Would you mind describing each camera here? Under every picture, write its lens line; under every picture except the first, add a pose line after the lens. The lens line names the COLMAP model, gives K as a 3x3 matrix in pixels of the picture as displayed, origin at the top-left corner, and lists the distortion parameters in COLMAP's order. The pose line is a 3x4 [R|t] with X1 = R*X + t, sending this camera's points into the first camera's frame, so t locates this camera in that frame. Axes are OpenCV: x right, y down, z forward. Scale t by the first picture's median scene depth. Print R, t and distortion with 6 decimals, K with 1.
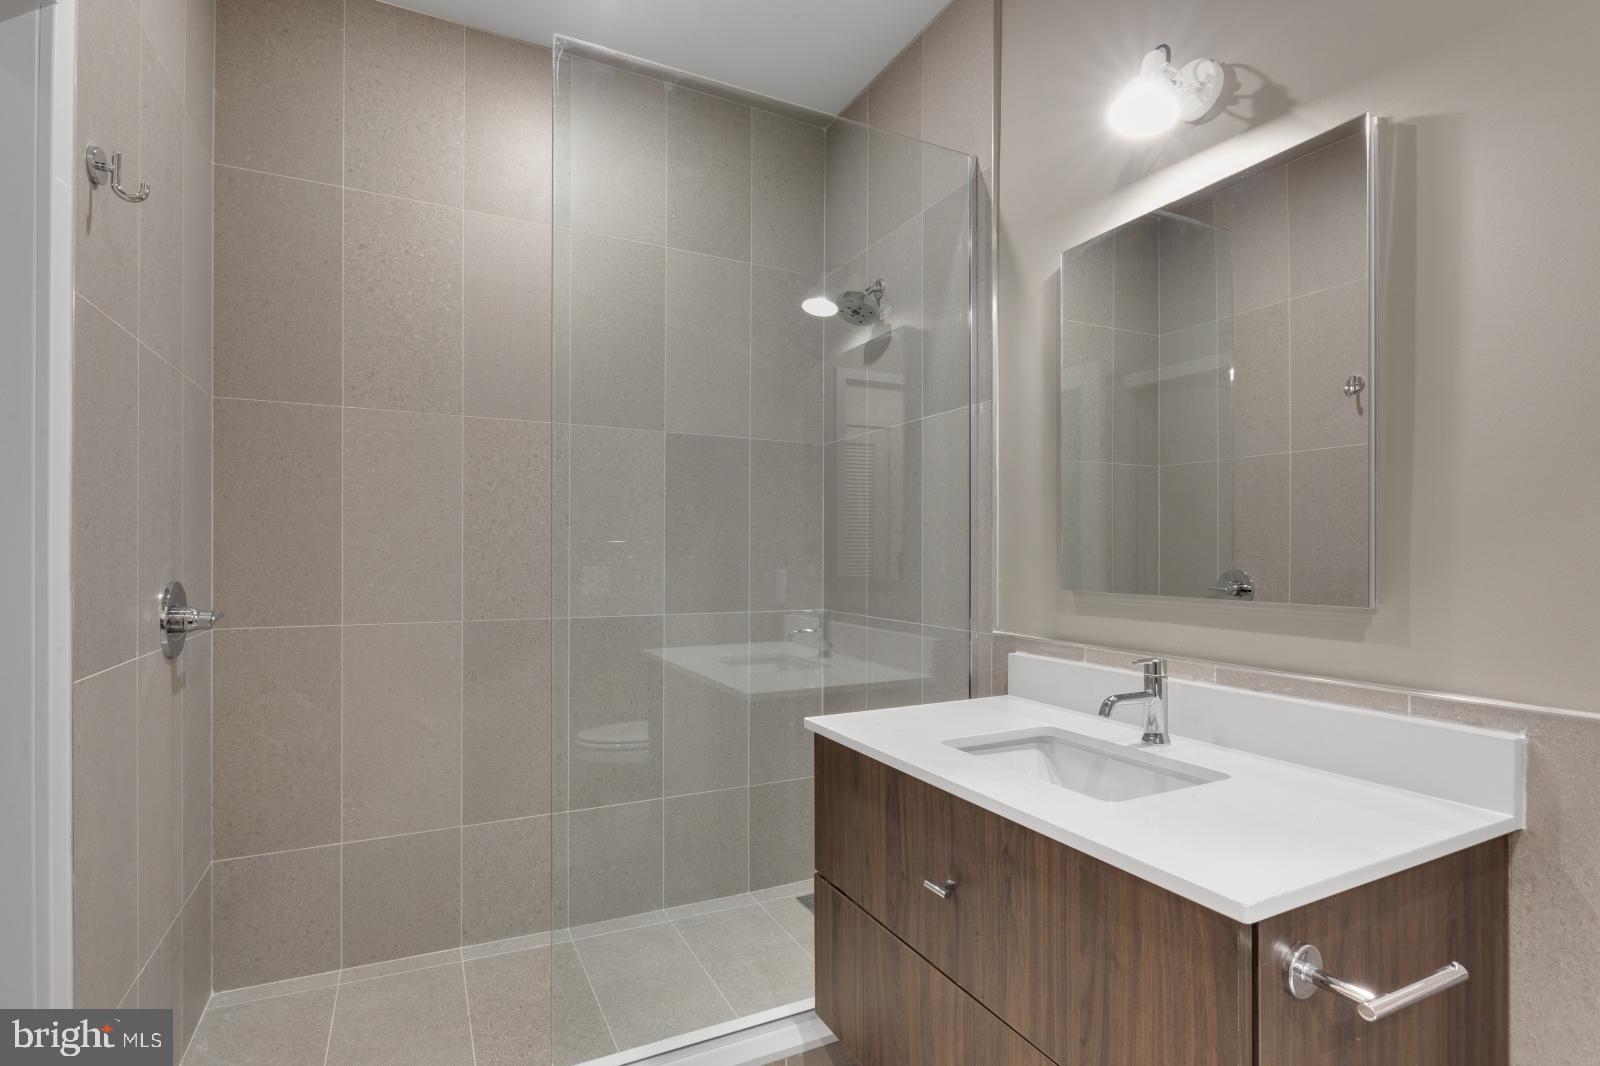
lens RADIAL K [[781.6, 0, 794.3], [0, 781.6, 550.2], [0, 0, 1]] dist [-0.002033, -0.000104]
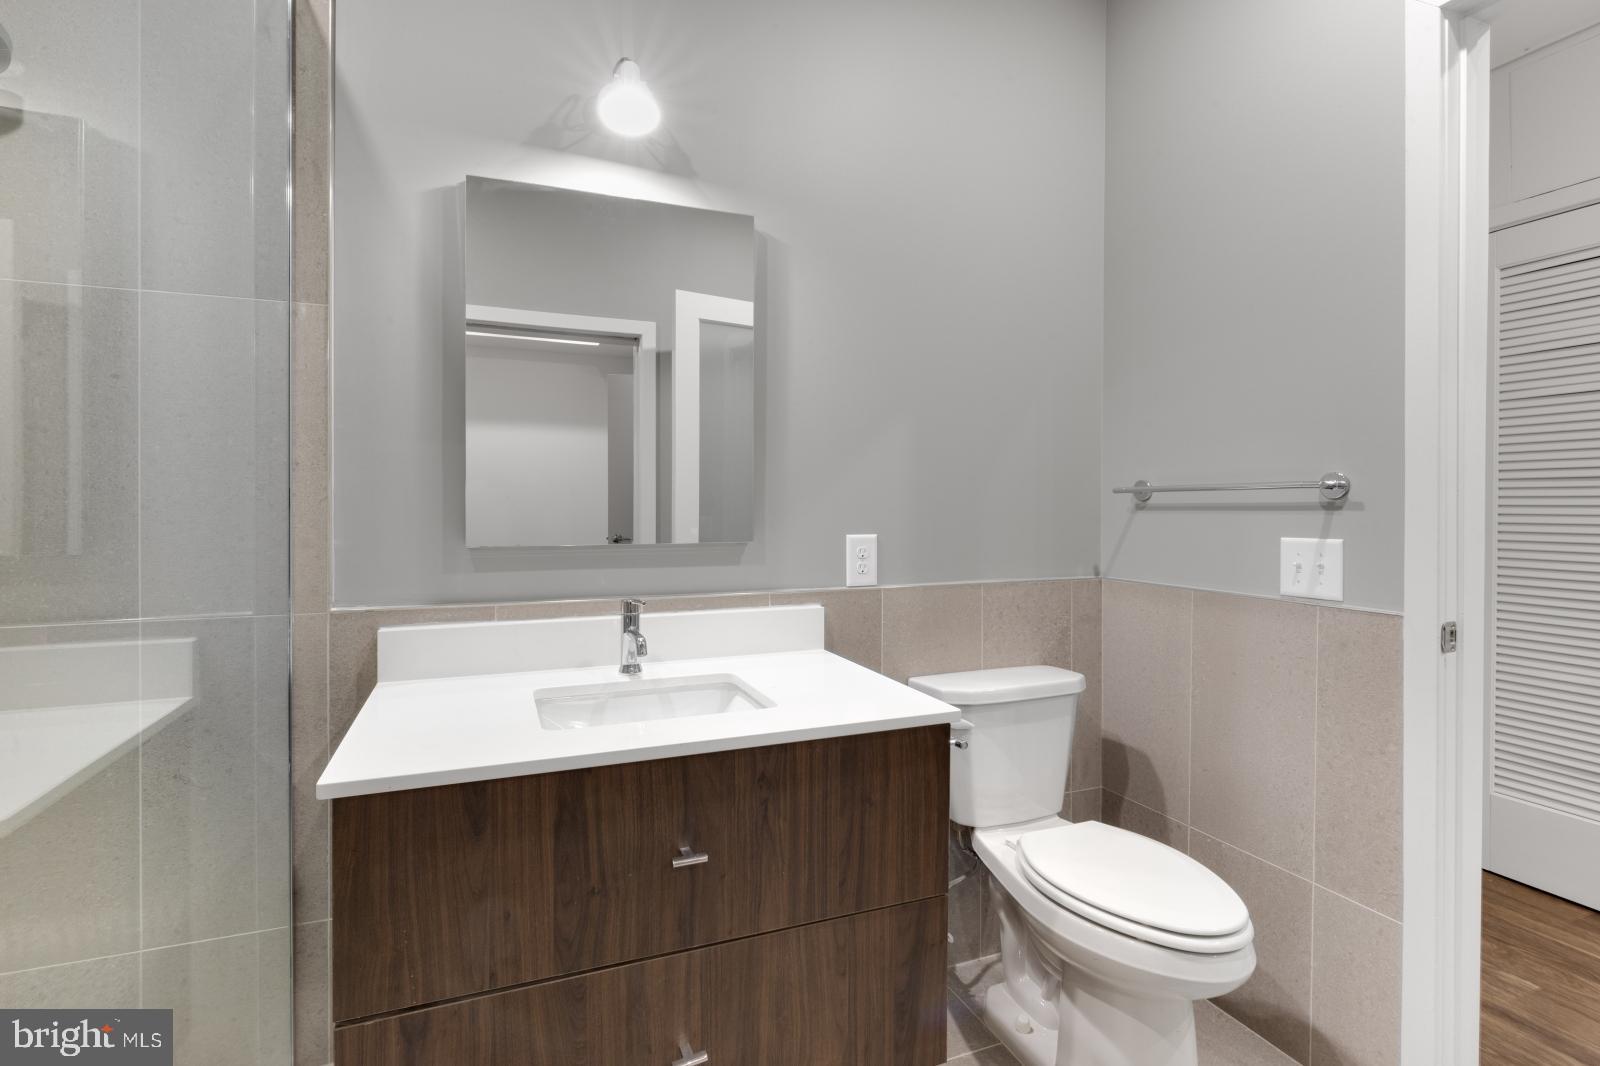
lens RADIAL K [[744.3, 0, 778.6], [0, 744.3, 508.5], [0, 0, 1]] dist [0.006310, -0.002128]
pose [[0.084918, -0.002017, 0.996386, -0.643598], [0.000100, 0.999998, 0.002016, 0.005863], [-0.996388, -0.000071, 0.084918, 0.745541]]
